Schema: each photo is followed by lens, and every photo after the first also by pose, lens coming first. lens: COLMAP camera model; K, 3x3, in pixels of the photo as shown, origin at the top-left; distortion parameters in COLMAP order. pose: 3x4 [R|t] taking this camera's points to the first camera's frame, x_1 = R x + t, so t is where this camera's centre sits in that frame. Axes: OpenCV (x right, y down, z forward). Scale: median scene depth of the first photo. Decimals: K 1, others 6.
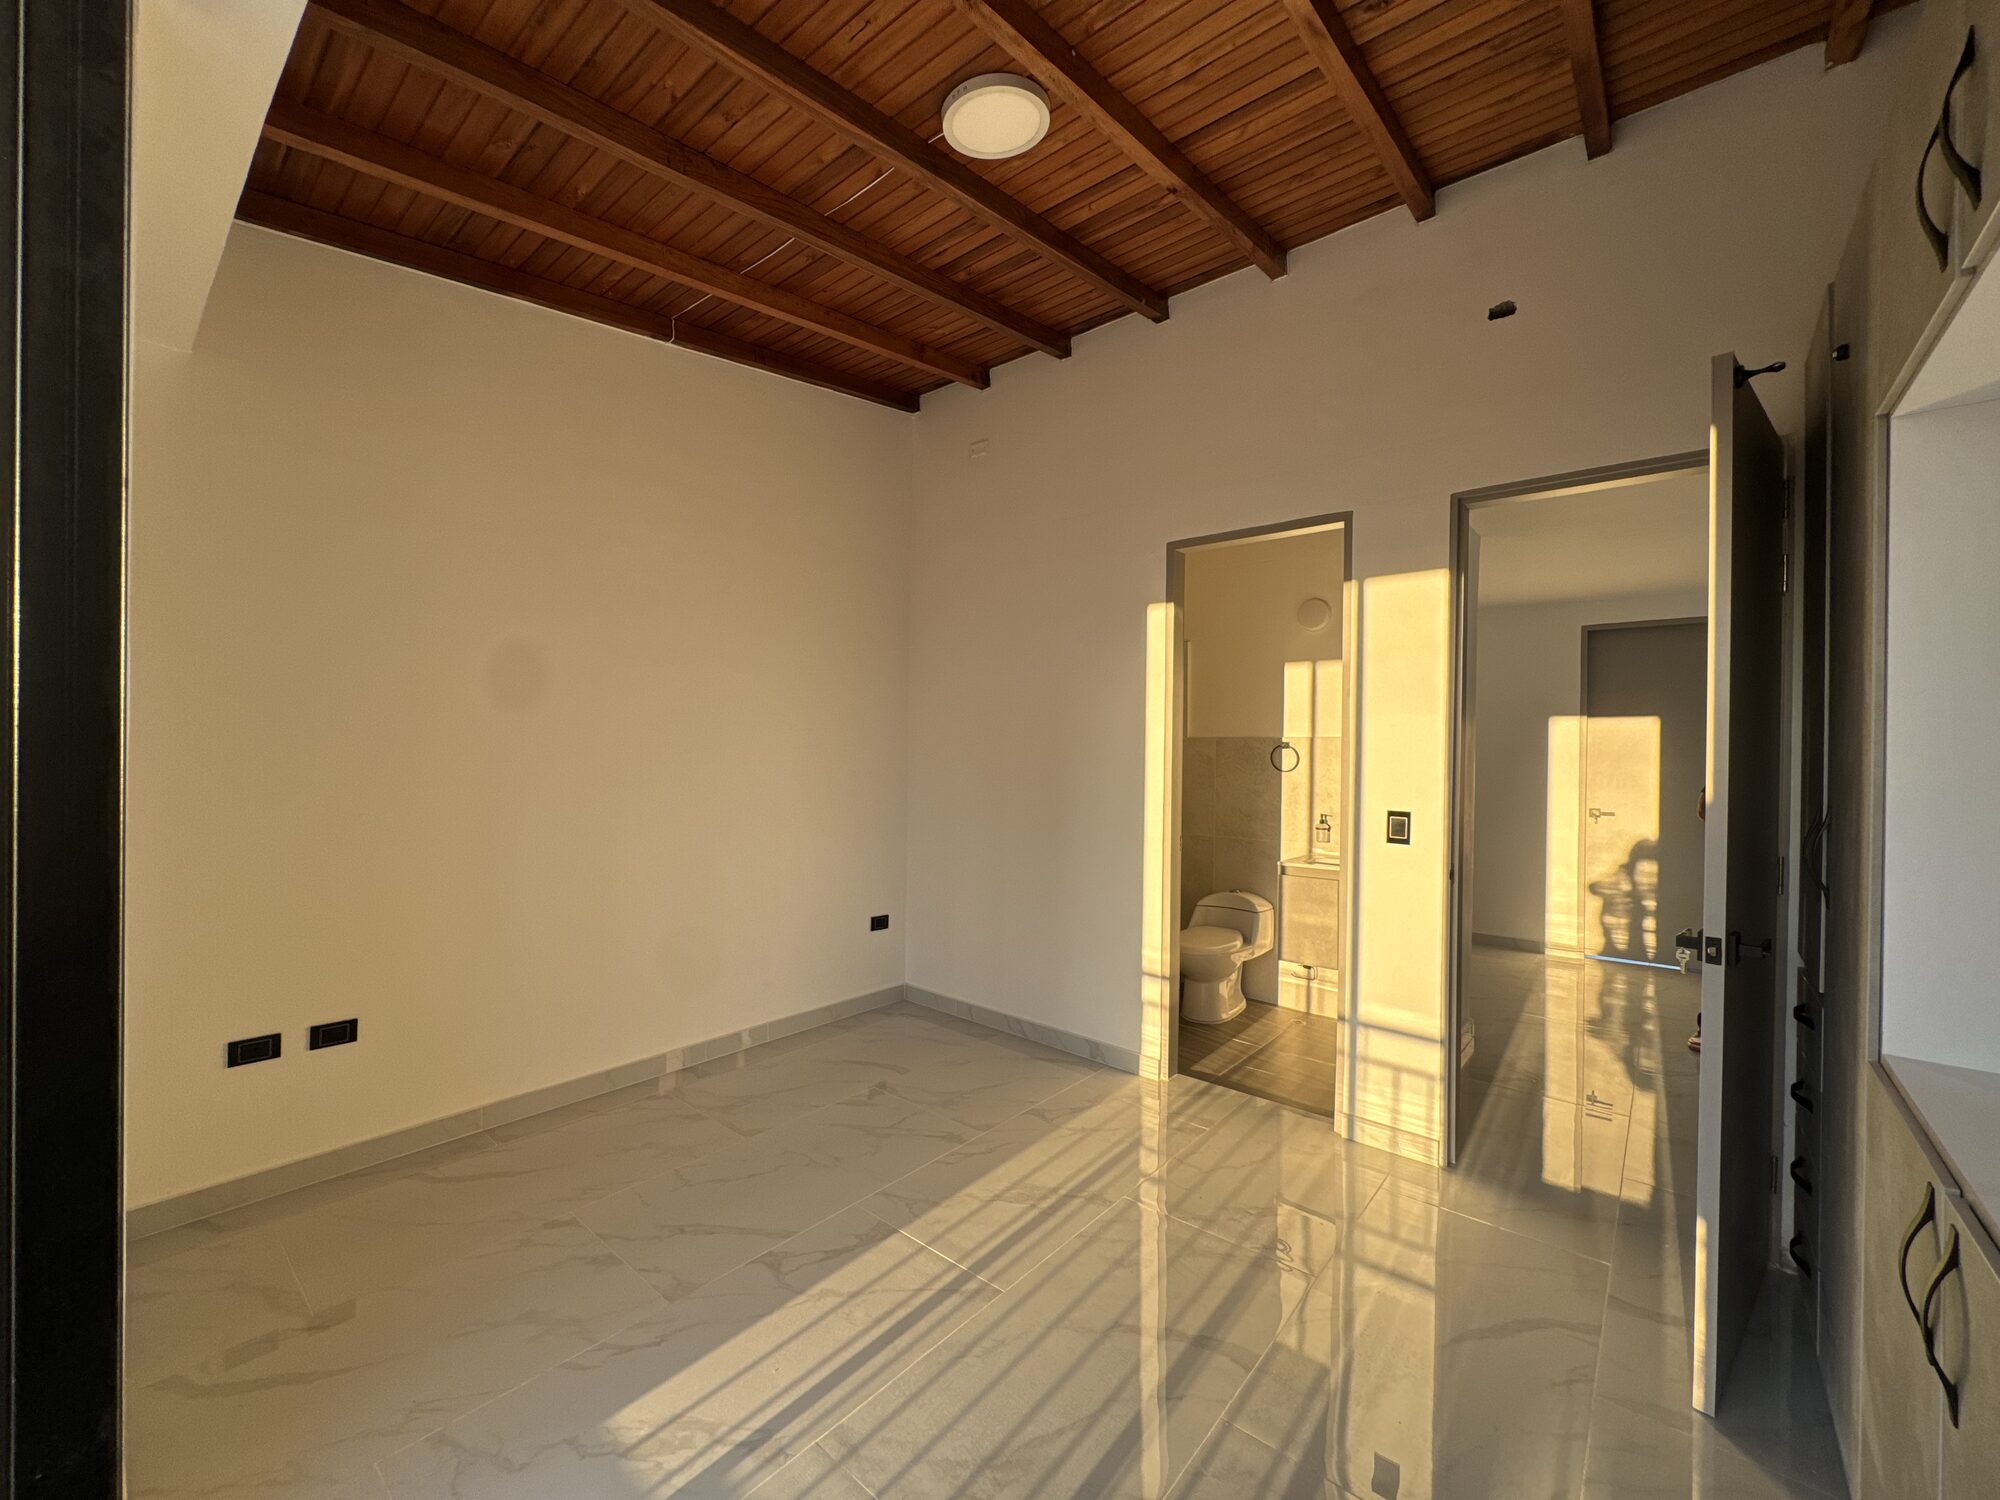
lens RADIAL K [[802.5, 0, 994.8], [0, 802.5, 751.3], [0, 0, 1]] dist [-0.001290, 0.000530]
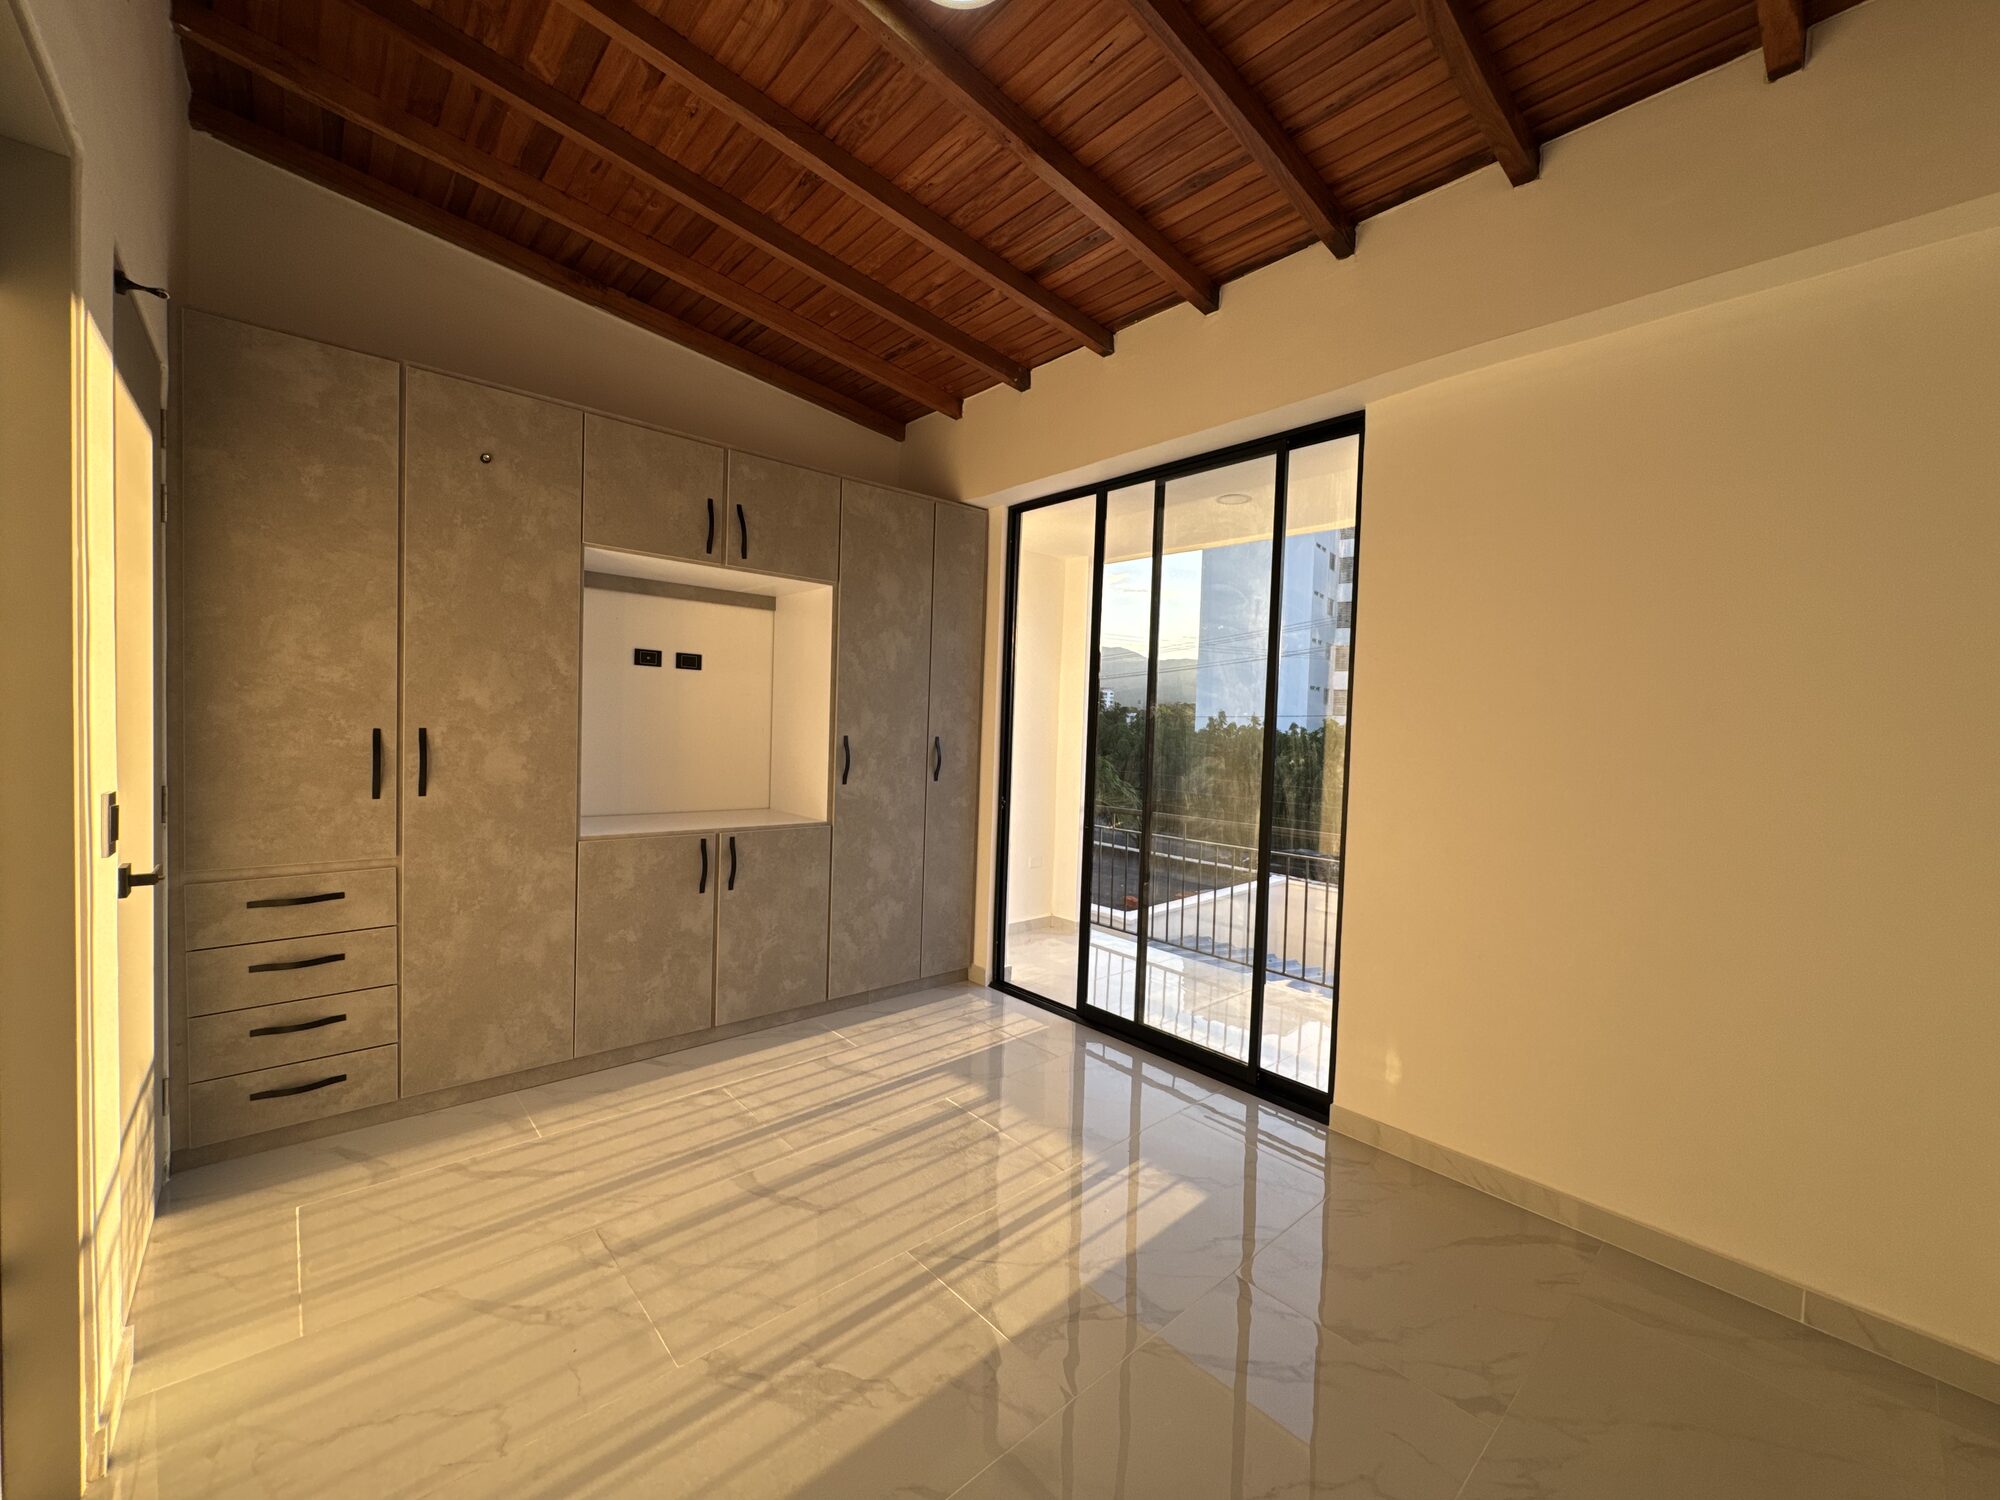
lens RADIAL K [[802.5, 0, 992.3], [0, 802.5, 747.2], [0, 0, 1]] dist [-0.001290, 0.000530]
pose [[-0.989000, -0.046869, 0.140296, -0.186362], [-0.041536, 0.998308, 0.040704, -0.005276], [-0.141966, 0.034429, -0.989273, 1.762675]]
